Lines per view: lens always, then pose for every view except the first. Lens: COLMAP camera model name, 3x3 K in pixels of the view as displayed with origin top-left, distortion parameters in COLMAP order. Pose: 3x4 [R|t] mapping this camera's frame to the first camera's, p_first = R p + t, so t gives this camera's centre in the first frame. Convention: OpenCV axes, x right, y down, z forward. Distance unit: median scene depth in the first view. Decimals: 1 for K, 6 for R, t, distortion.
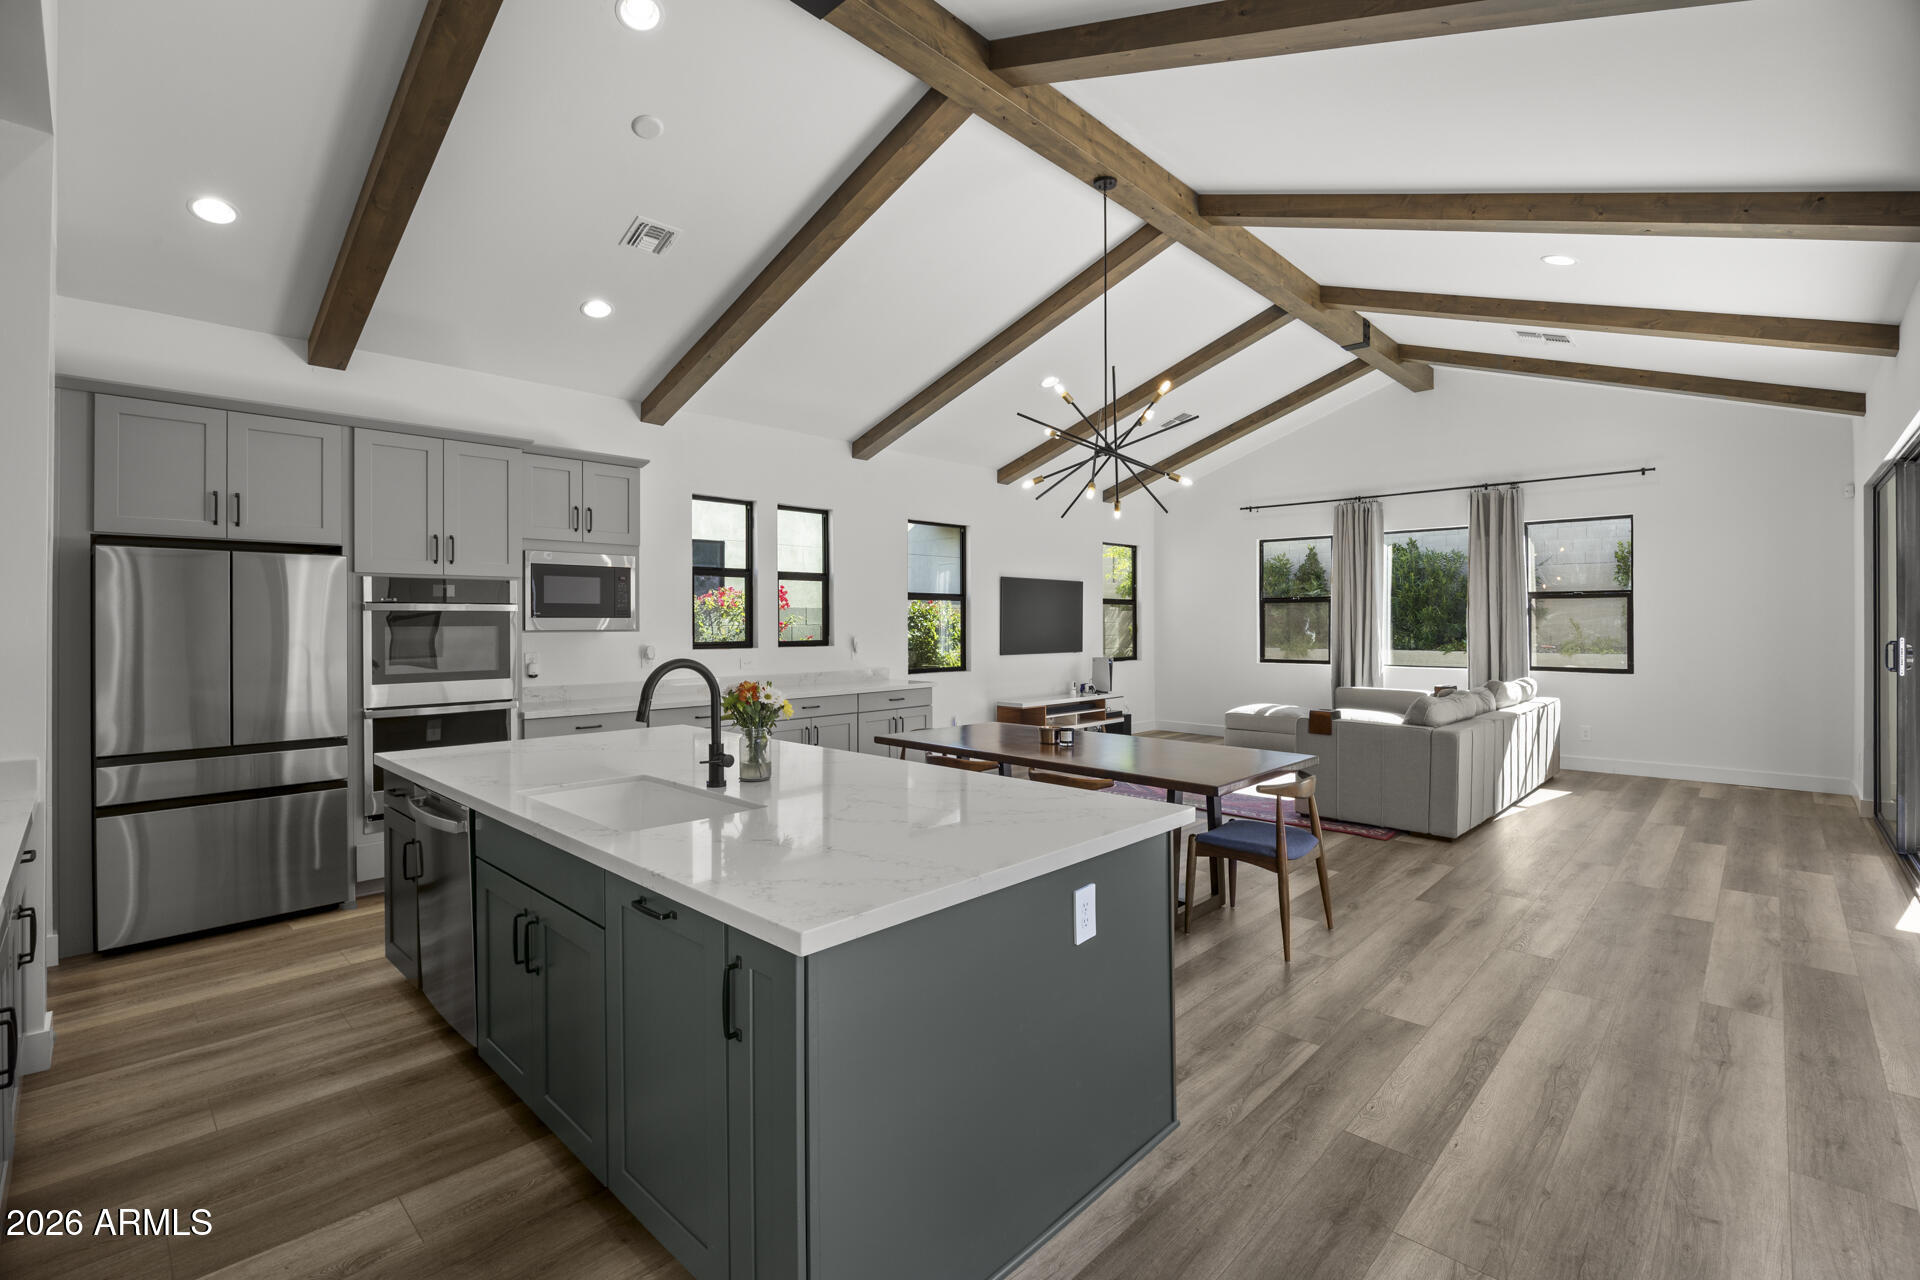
lens RADIAL K [[846.5, 0, 961.4], [0, 846.5, 628.9], [0, 0, 1]] dist [-0.000110, -0.000007]
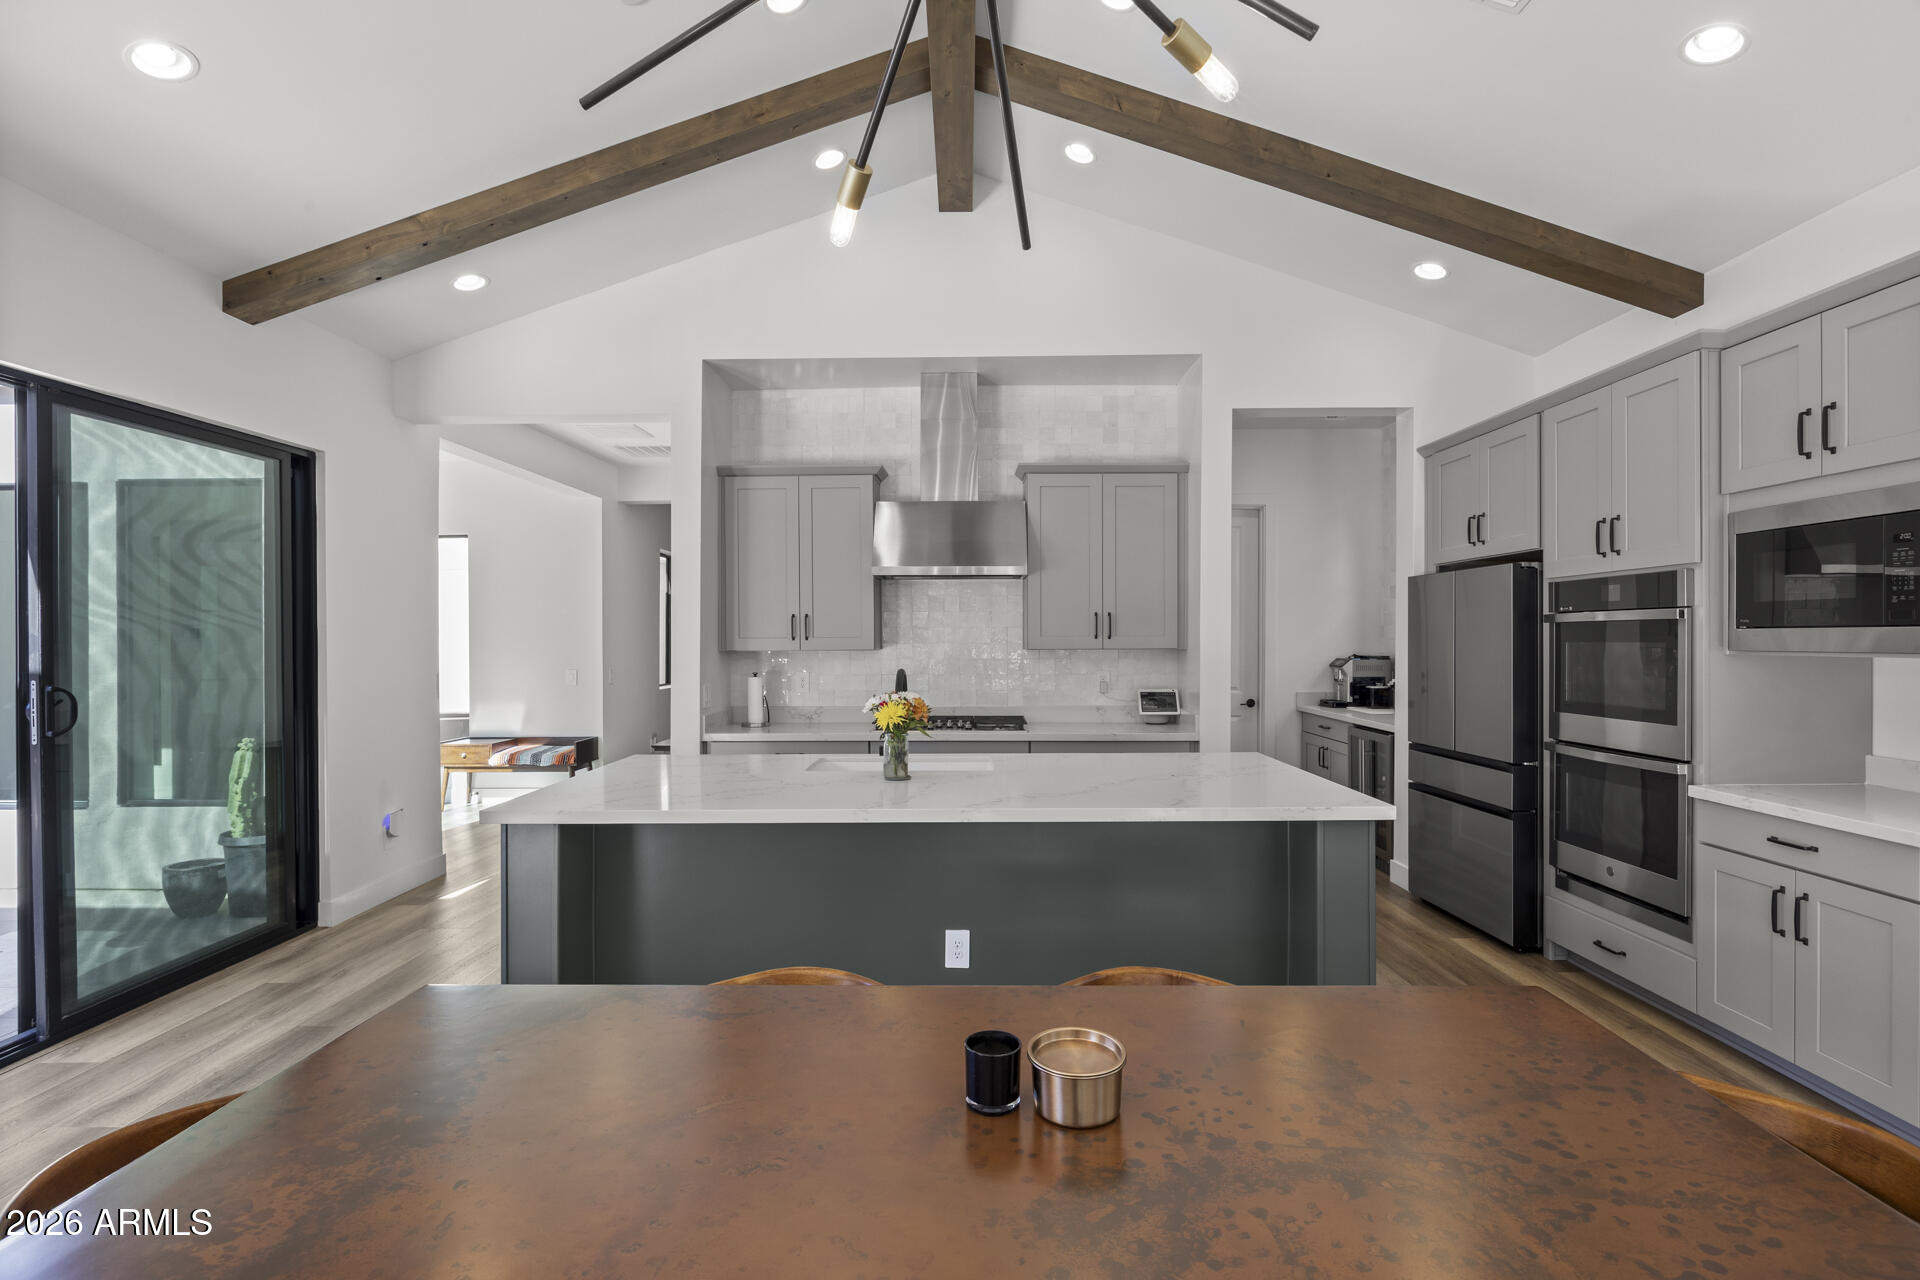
lens RADIAL K [[911.4, 0, 967.8], [0, 911.4, 638.4], [0, 0, 1]] dist [-0.006714, -0.000393]
pose [[-0.729257, 0.003804, -0.684229, 0.322707], [-0.002018, 0.999968, 0.007710, -0.011181], [0.684237, 0.007003, -0.729226, 1.185096]]
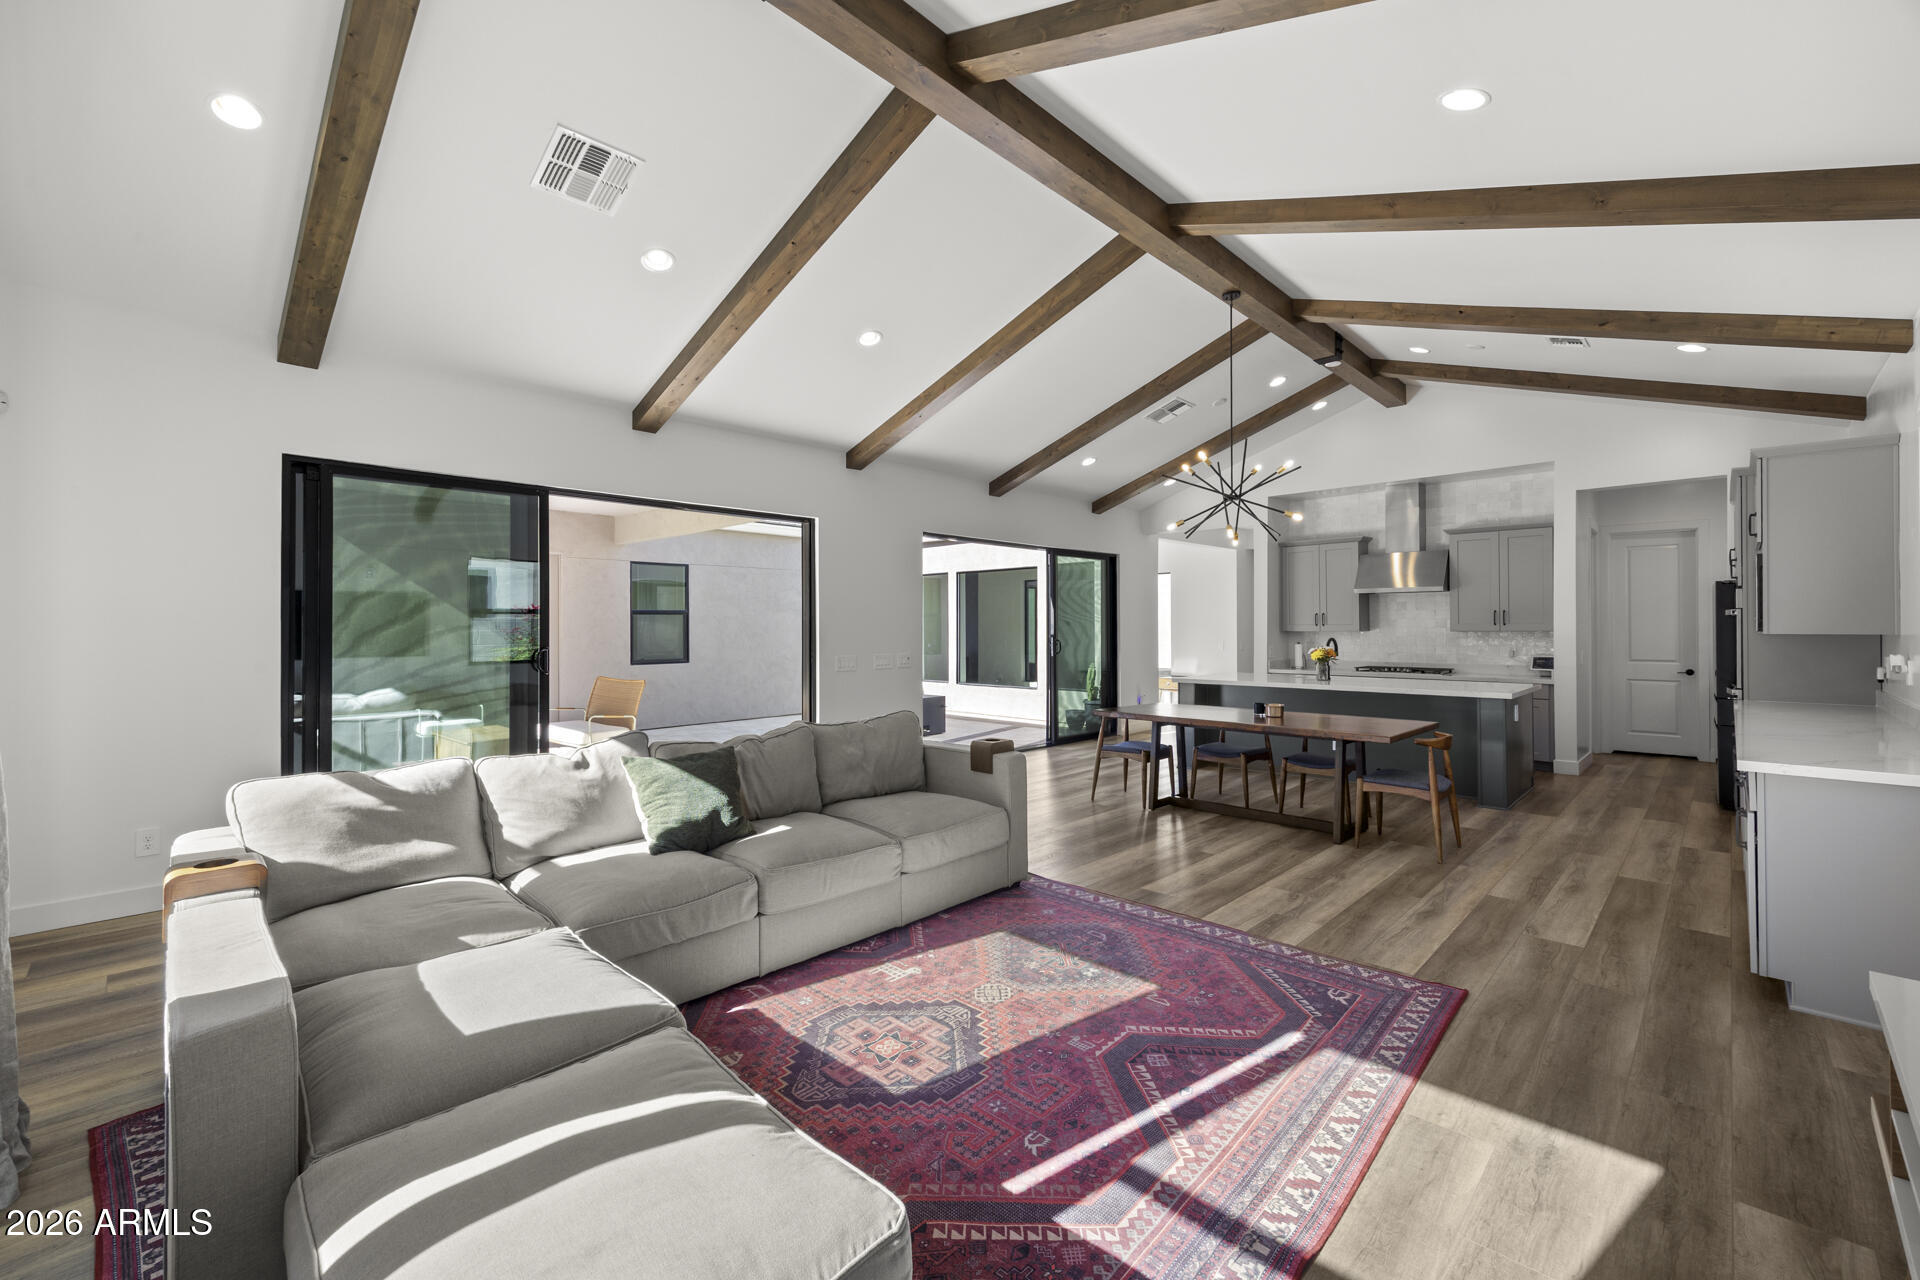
lens RADIAL K [[718.1, 0, 960.3], [0, 718.1, 628.8], [0, 0, 1]] dist [-0.006817, 0.000032]
pose [[-0.999211, 0.002147, 0.039666, 0.494599], [0.002421, 0.999973, 0.006875, -0.008210], [-0.039650, 0.006965, -0.999189, 1.903609]]
